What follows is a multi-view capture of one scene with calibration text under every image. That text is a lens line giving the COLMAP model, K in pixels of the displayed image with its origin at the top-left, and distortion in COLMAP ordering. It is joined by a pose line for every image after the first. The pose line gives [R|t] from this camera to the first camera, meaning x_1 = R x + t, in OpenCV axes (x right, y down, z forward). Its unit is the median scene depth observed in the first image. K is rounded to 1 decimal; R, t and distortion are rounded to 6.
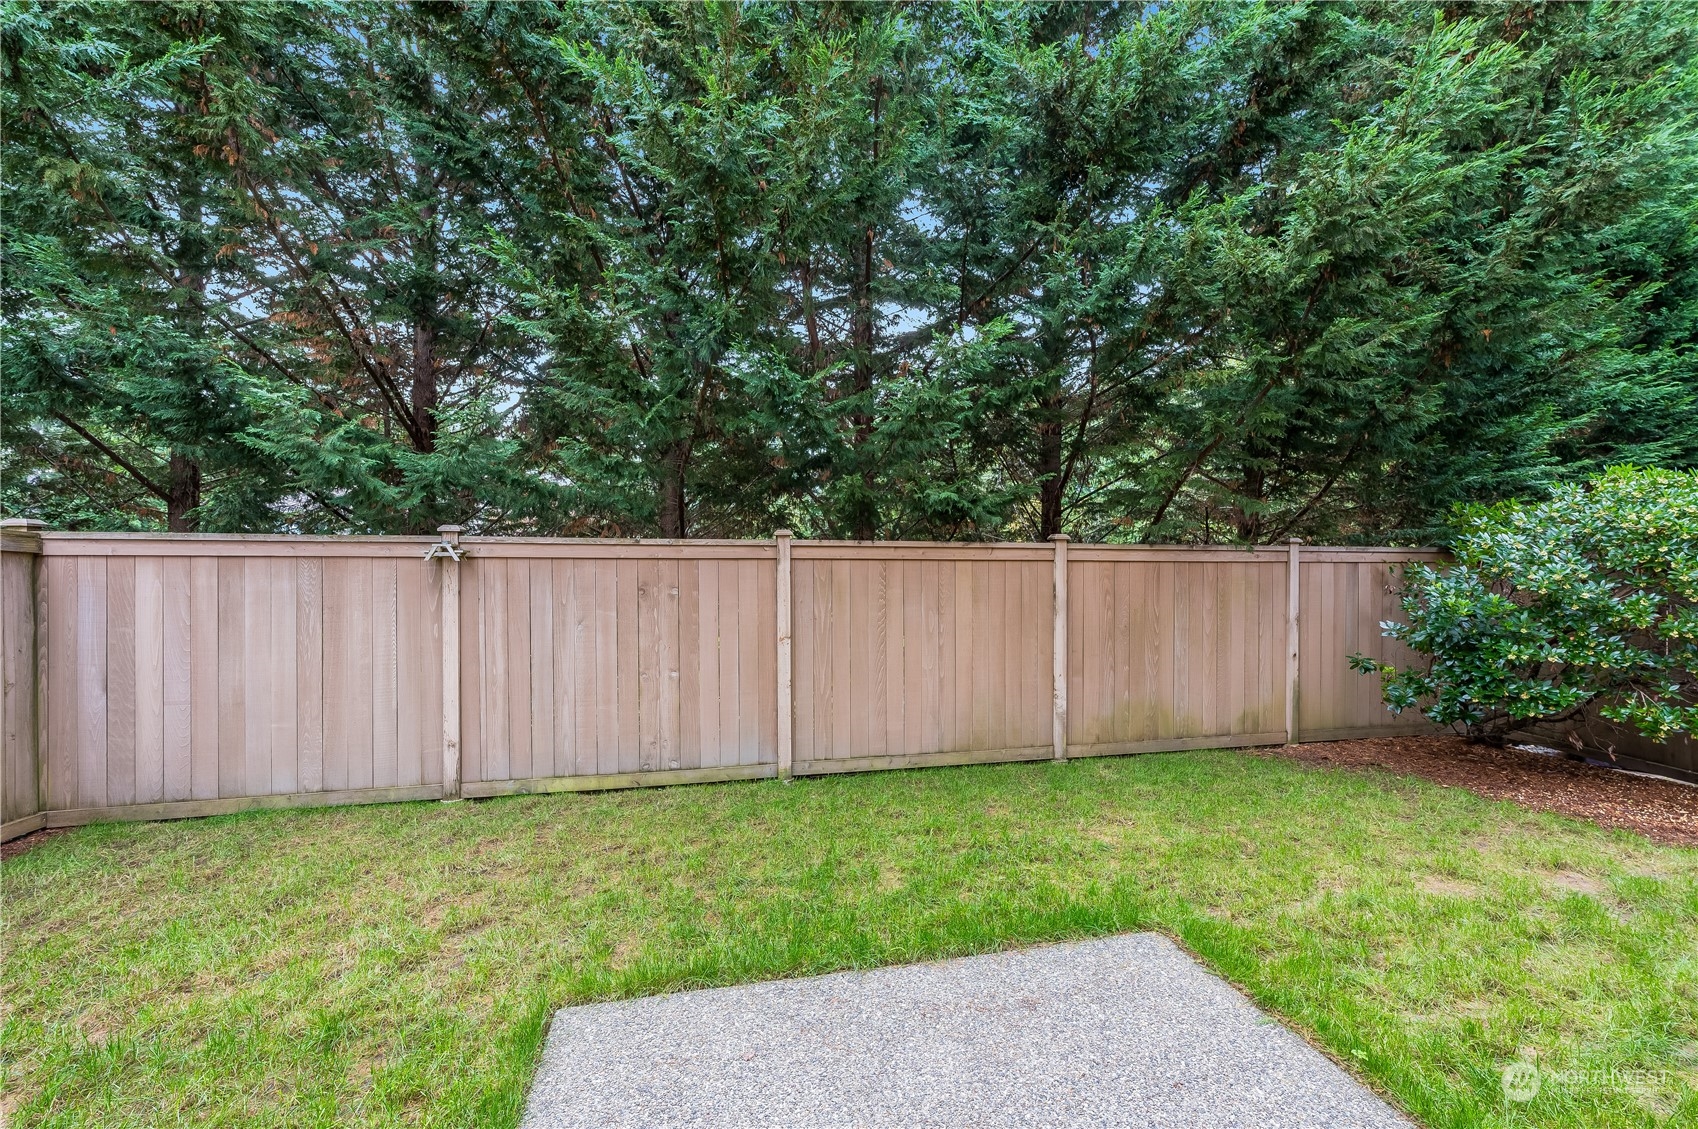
lens RADIAL K [[697.4, 0, 884.8], [0, 697.4, 549.4], [0, 0, 1]] dist [0.000809, 0.000024]
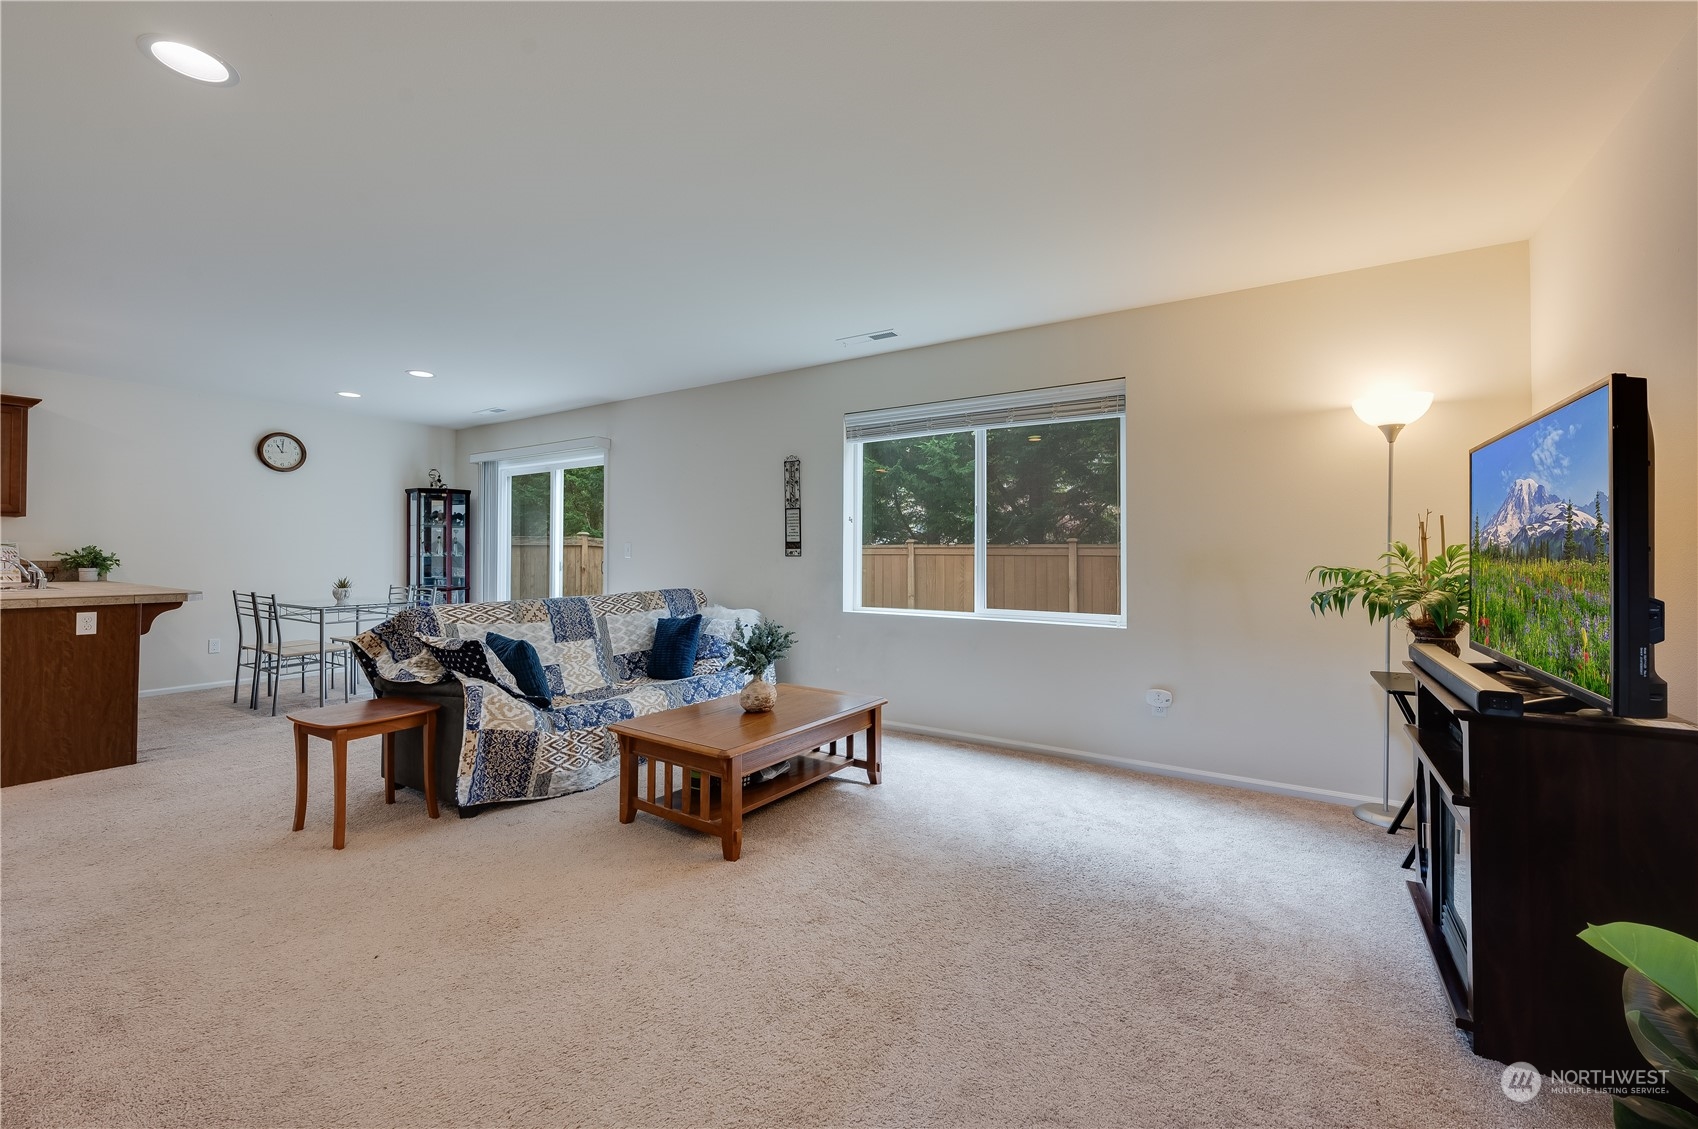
lens RADIAL K [[674.3, 0, 846.2], [0, 674.3, 548.1], [0, 0, 1]] dist [0.000187, -0.000247]
pose [[0.694764, -0.006506, -0.719209, 1.177264], [0.003699, 0.999978, -0.005473, 0.005789], [0.719229, 0.001142, 0.694772, -0.453568]]
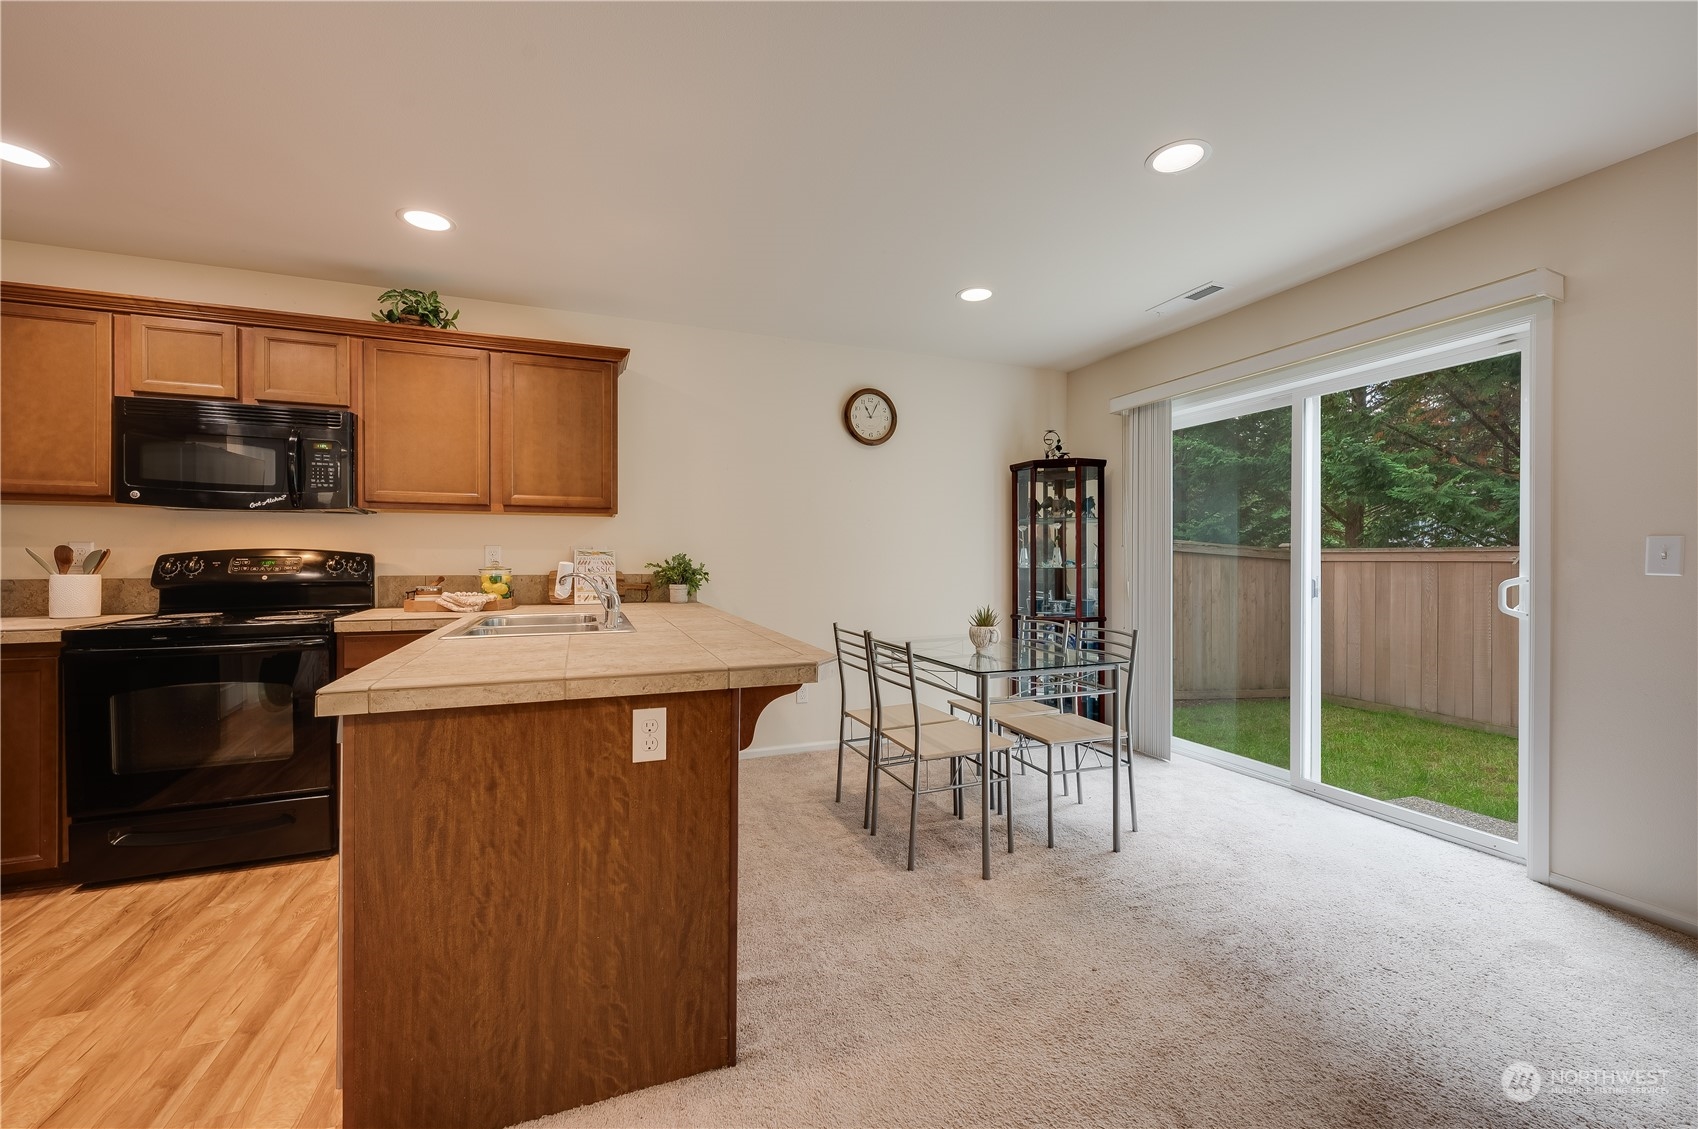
lens RADIAL K [[665.0, 0, 850.1], [0, 665.0, 571.5], [0, 0, 1]] dist [-0.001070, 0.000002]
pose [[0.149018, 0.014759, -0.988724, 0.439295], [0.005885, 0.999858, 0.015812, 0.001673], [0.988817, -0.008174, 0.148910, -0.489709]]
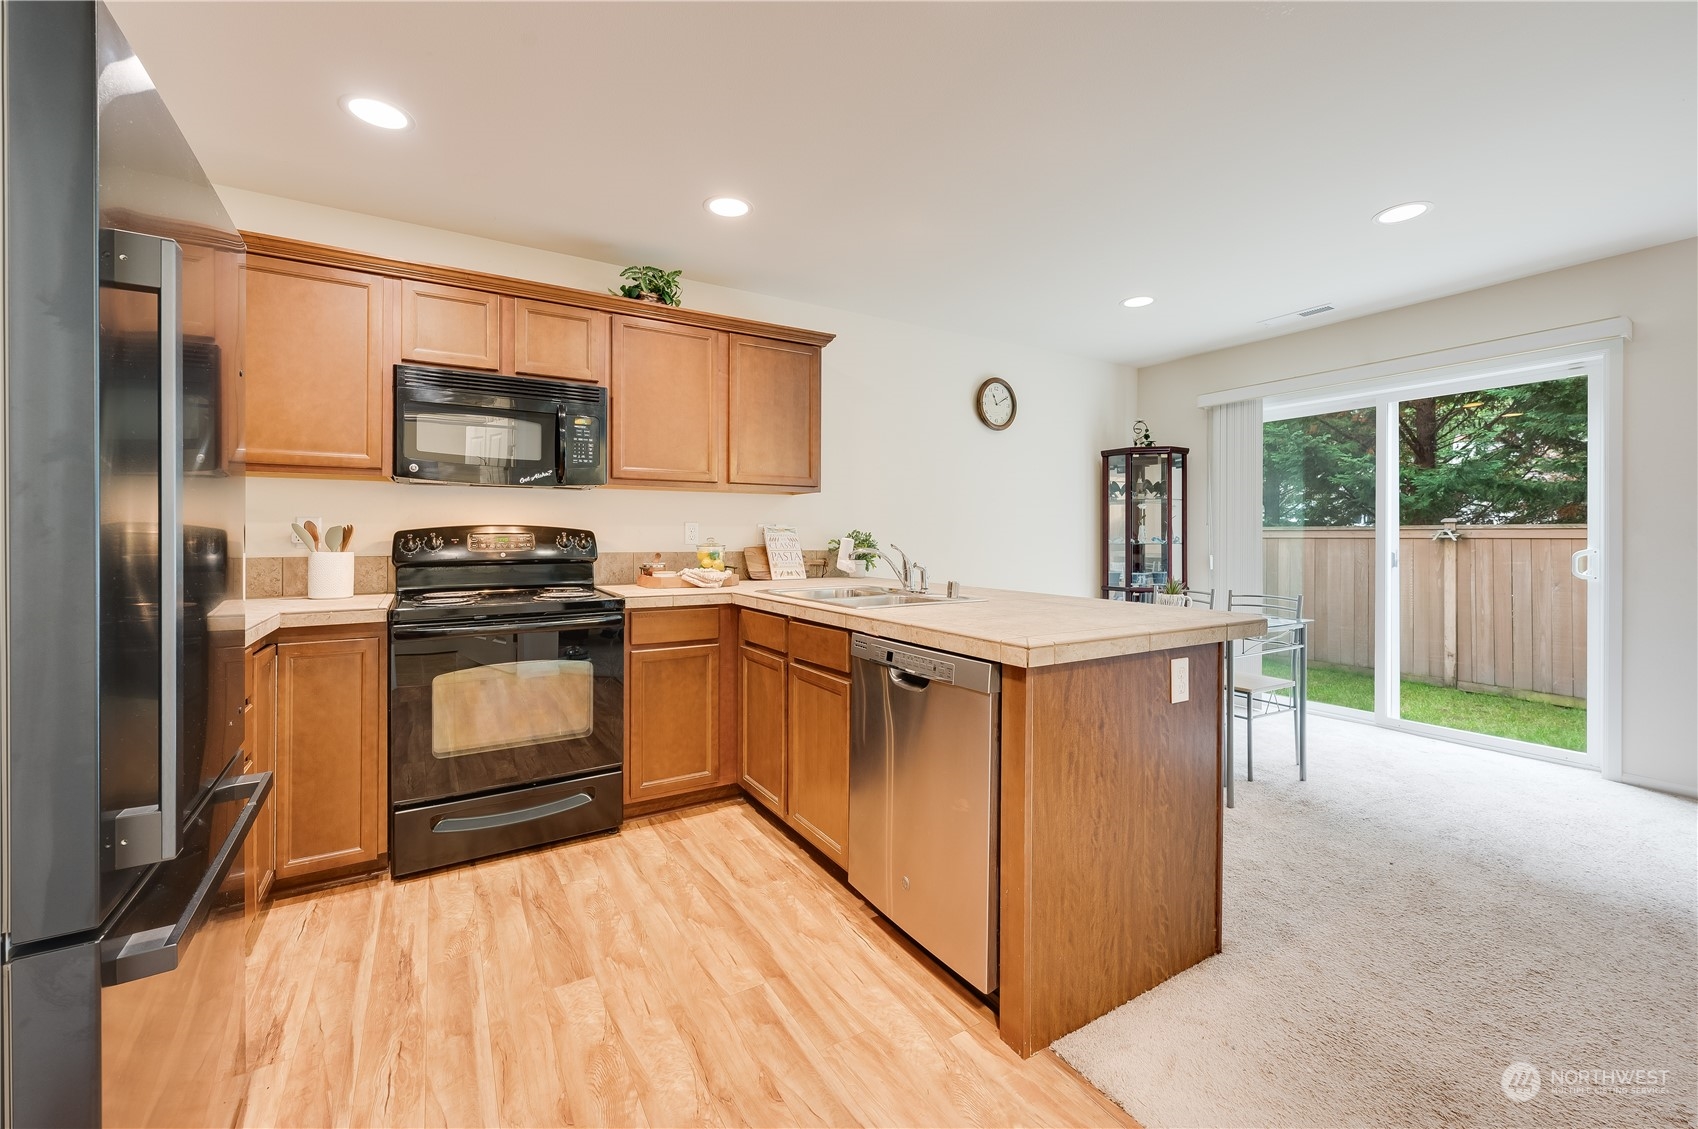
lens RADIAL K [[674.3, 0, 846.2], [0, 674.3, 548.1], [0, 0, 1]] dist [0.000187, -0.000247]
pose [[0.310047, 0.011808, -0.950648, 0.422536], [0.007149, 0.999866, 0.014751, 0.001141], [0.950694, -0.011370, 0.309921, -0.804234]]
